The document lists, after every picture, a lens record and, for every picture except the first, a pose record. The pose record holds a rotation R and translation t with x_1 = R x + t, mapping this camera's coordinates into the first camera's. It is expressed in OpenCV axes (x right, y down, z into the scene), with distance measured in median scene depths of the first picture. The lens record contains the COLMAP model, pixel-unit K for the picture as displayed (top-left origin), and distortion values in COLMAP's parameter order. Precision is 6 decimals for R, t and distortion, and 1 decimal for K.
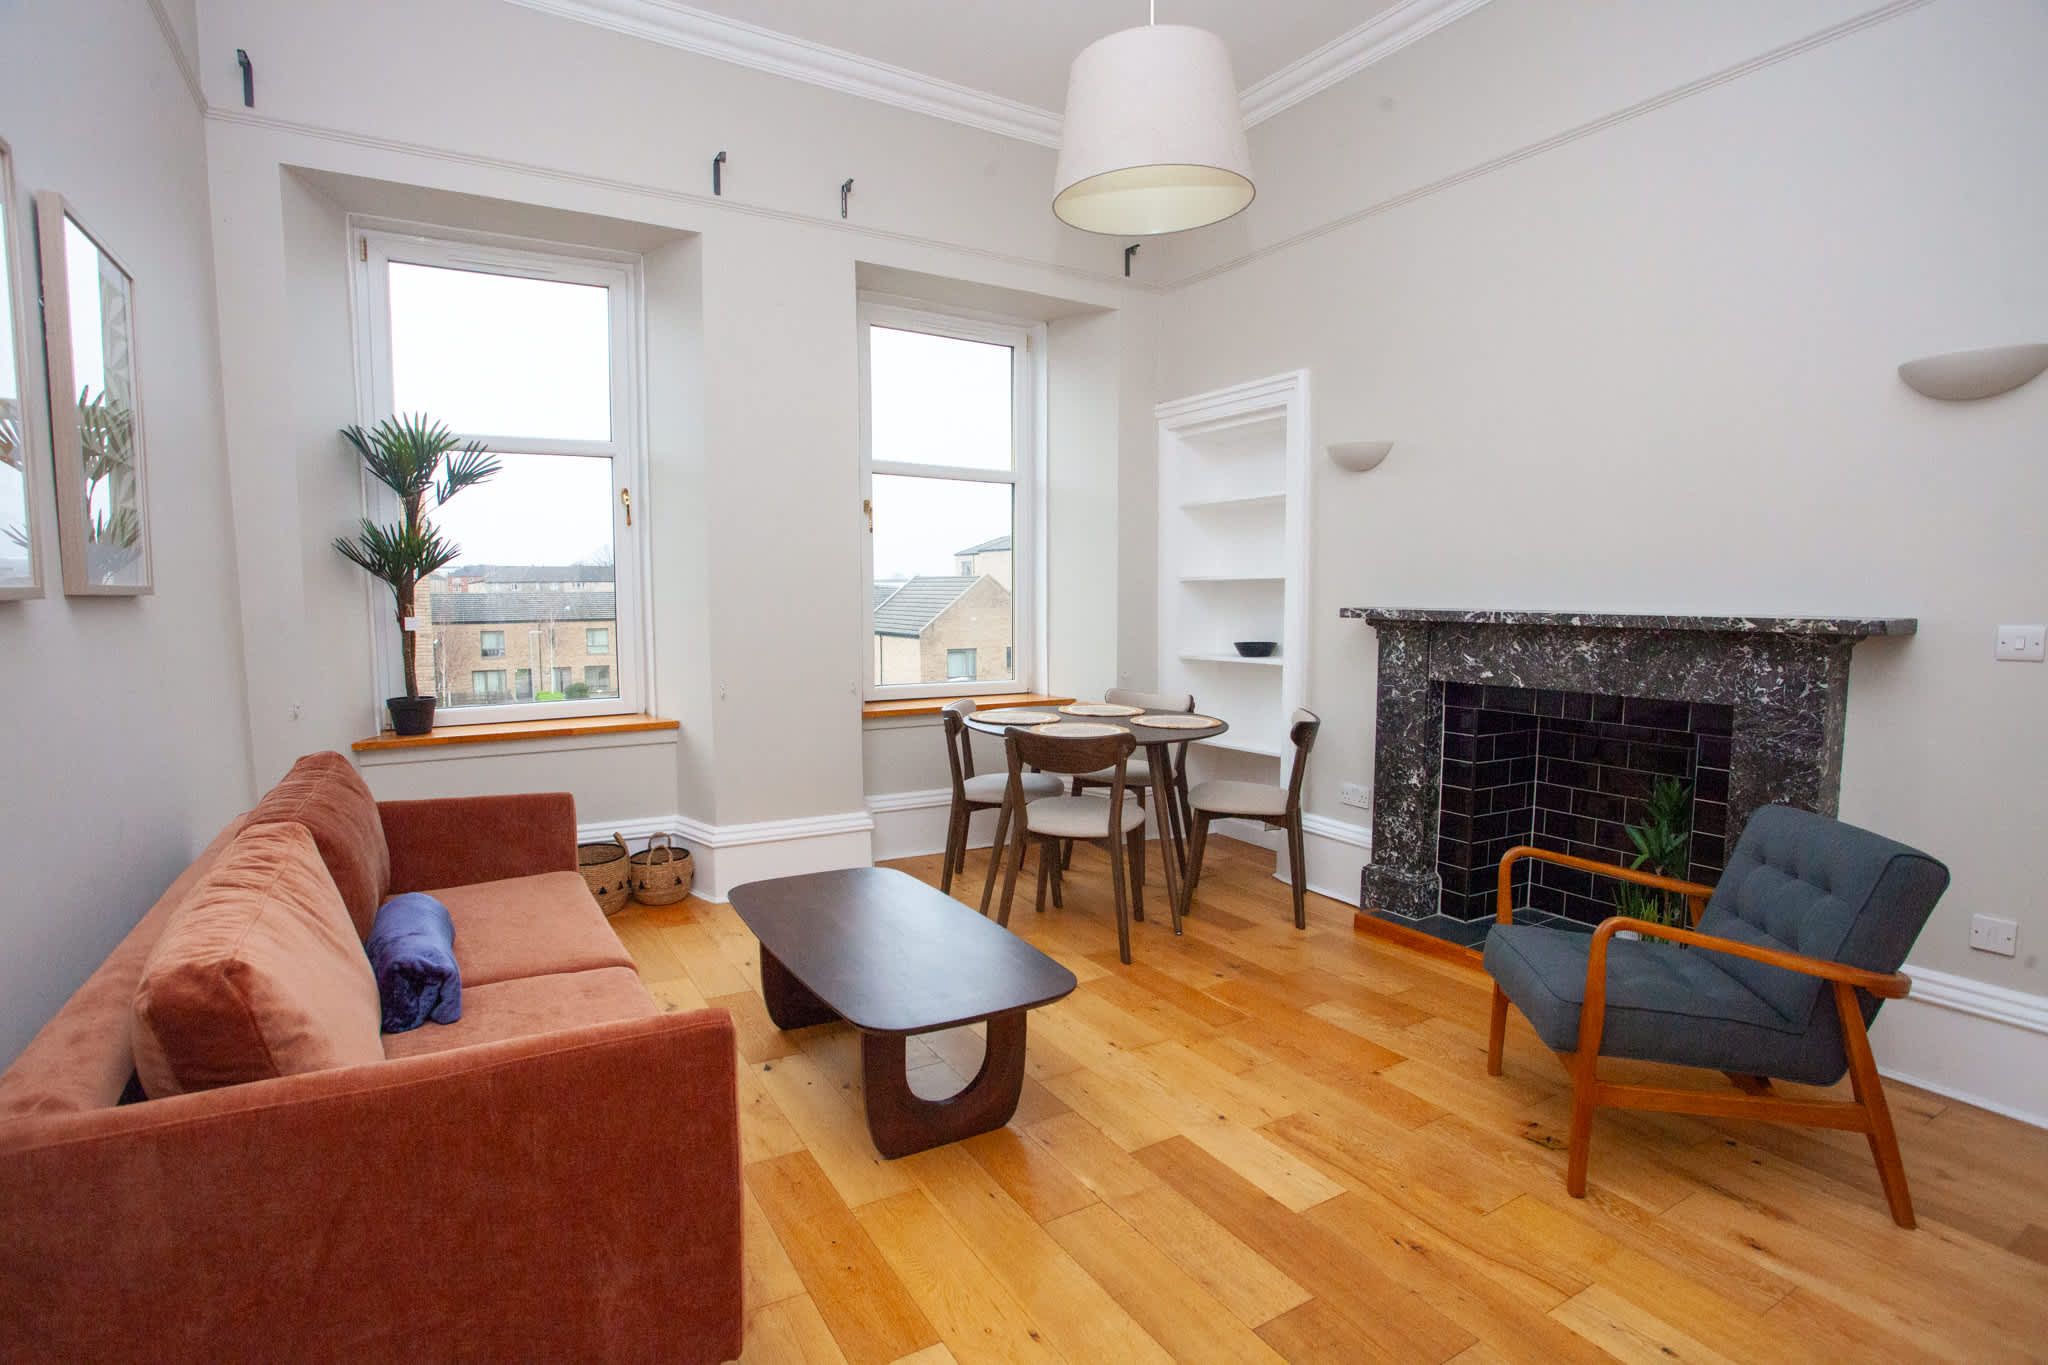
lens RADIAL K [[1000.4, 0, 1016.7], [0, 1000.4, 680.4], [0, 0, 1]] dist [-0.080979, 0.041161]
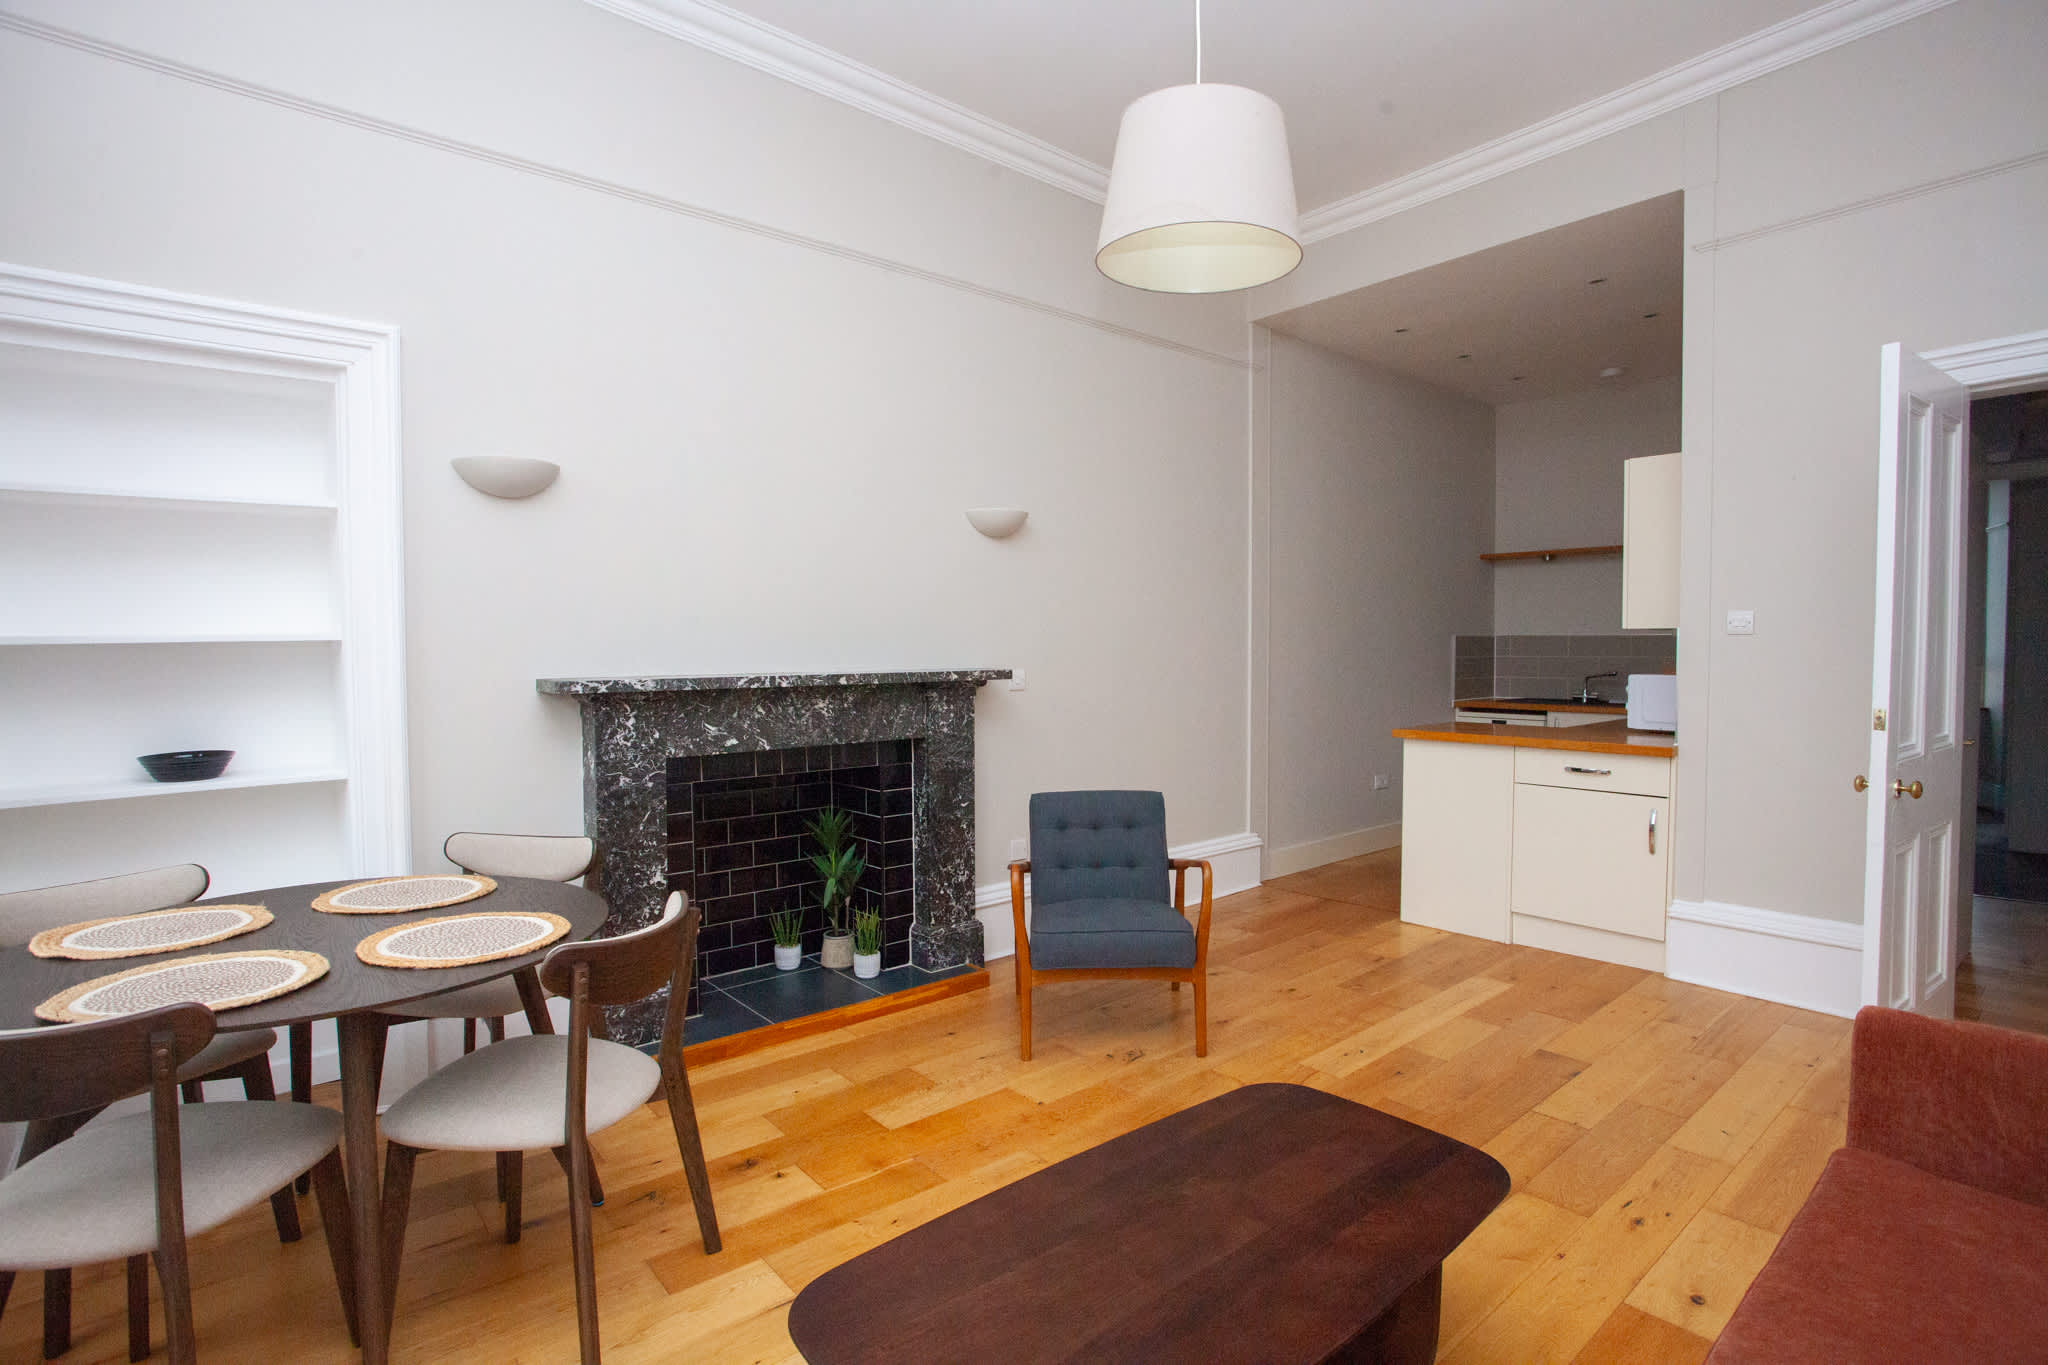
lens RADIAL K [[1000.4, 0, 1016.7], [0, 1000.4, 680.4], [0, 0, 1]] dist [-0.080979, 0.041161]
pose [[-0.153202, -0.033504, 0.987627, -0.553595], [0.093990, 0.994400, 0.048314, -0.092513], [-0.983715, 0.100229, -0.149195, 0.926126]]
